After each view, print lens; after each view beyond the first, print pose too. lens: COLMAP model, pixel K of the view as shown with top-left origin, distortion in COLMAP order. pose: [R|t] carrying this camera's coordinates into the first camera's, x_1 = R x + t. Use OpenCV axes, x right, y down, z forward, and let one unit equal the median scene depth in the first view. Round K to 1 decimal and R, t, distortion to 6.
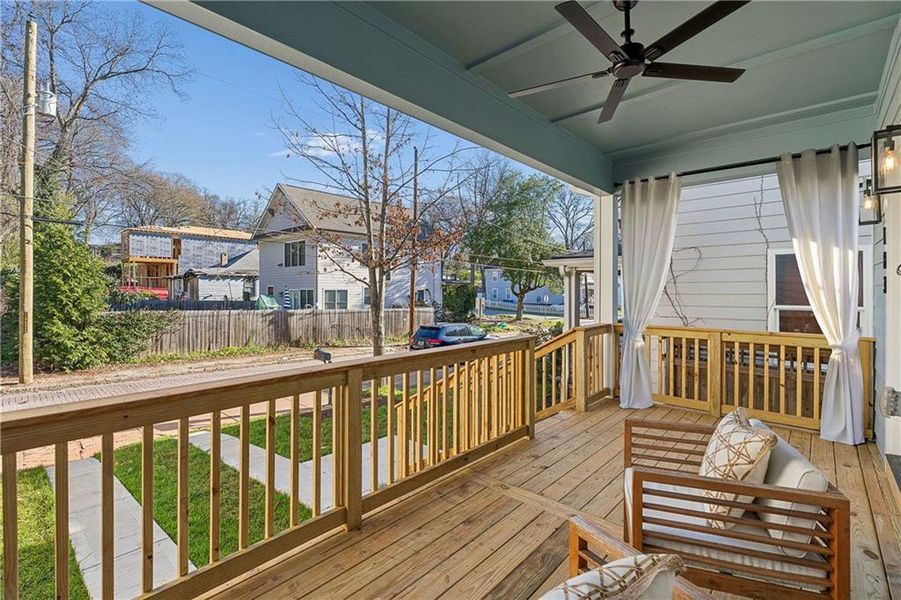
lens RADIAL K [[411.0, 0, 456.5], [0, 411.0, 290.3], [0, 0, 1]] dist [-0.007158, 0.001914]
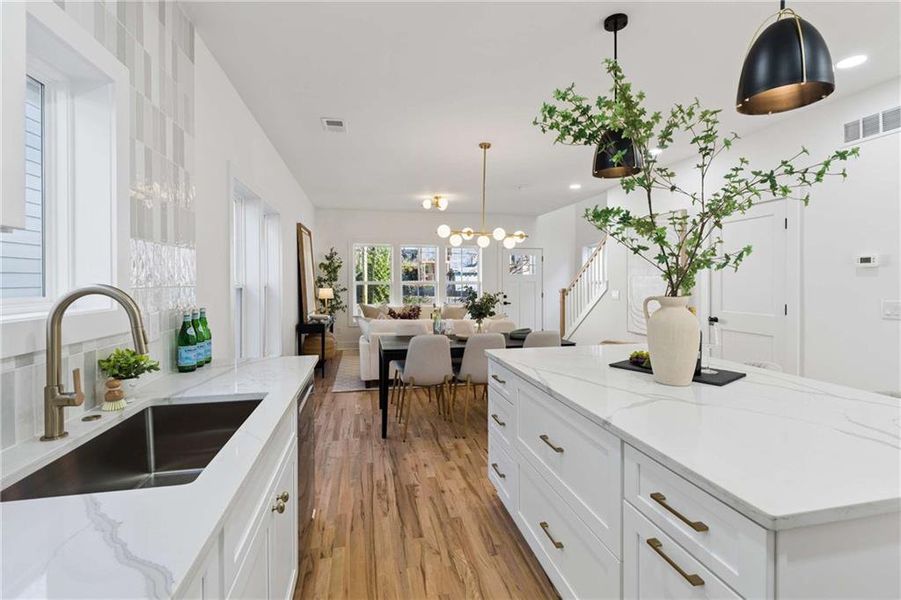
lens RADIAL K [[411.0, 0, 455.6], [0, 411.0, 279.8], [0, 0, 1]] dist [-0.007158, 0.001914]
pose [[0.815846, -0.004453, -0.578252, 0.466253], [0.001337, 0.999982, -0.005815, -0.011538], [0.578268, 0.003971, 0.815838, -0.387238]]
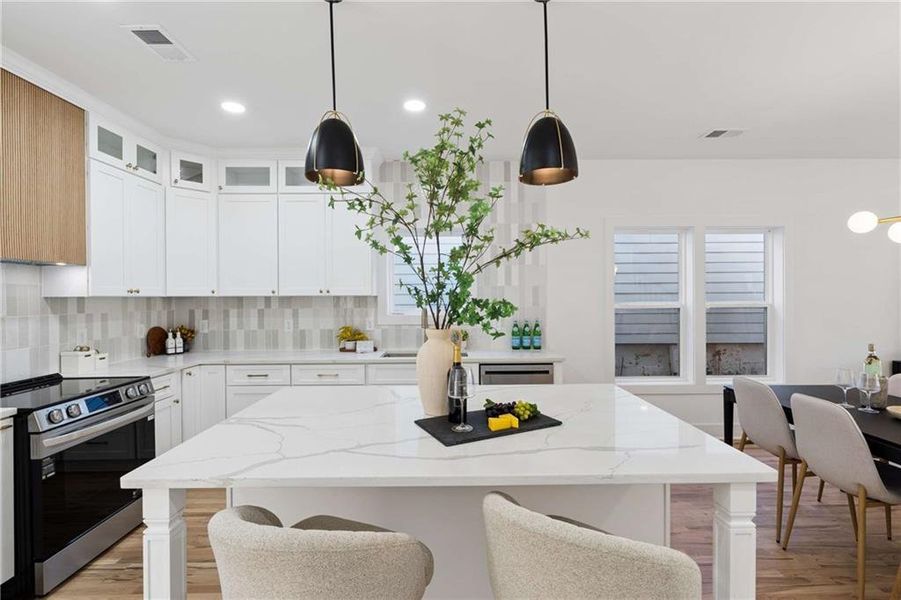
lens RADIAL K [[411.0, 0, 449.6], [0, 411.0, 298.0], [0, 0, 1]] dist [-0.007158, 0.001914]
pose [[-0.732050, 0.007038, -0.681215, 0.527126], [0.004157, 0.999974, 0.005864, -0.017253], [0.681239, 0.001460, -0.732060, -0.174344]]
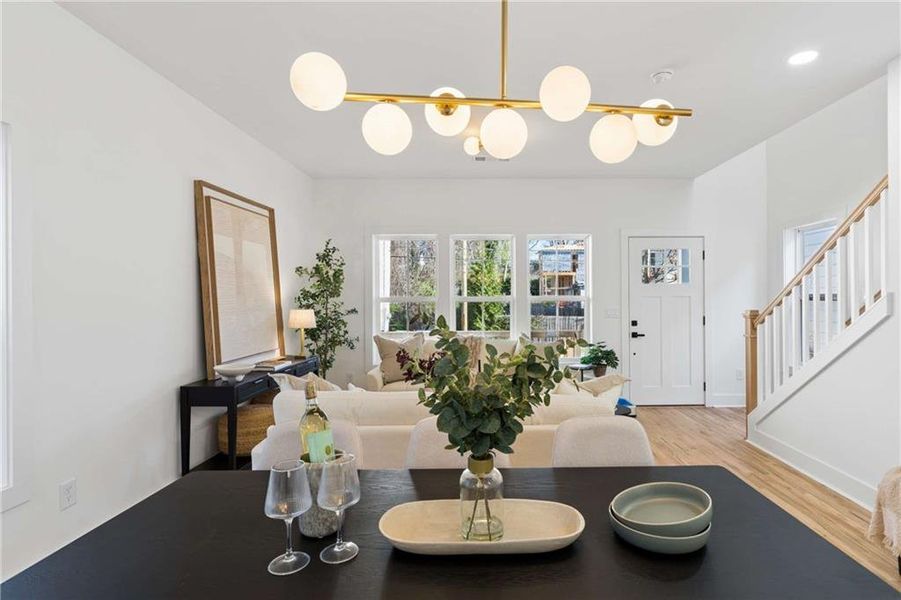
lens RADIAL K [[460.5, 0, 495.2], [0, 460.5, 299.5], [0, 0, 1]] dist [-0.006204, 0.000384]
pose [[0.688029, -0.000557, -0.725683, 0.378435], [0.004024, 0.999987, 0.003048, -0.011658], [0.725672, -0.005017, 0.688022, -0.208300]]
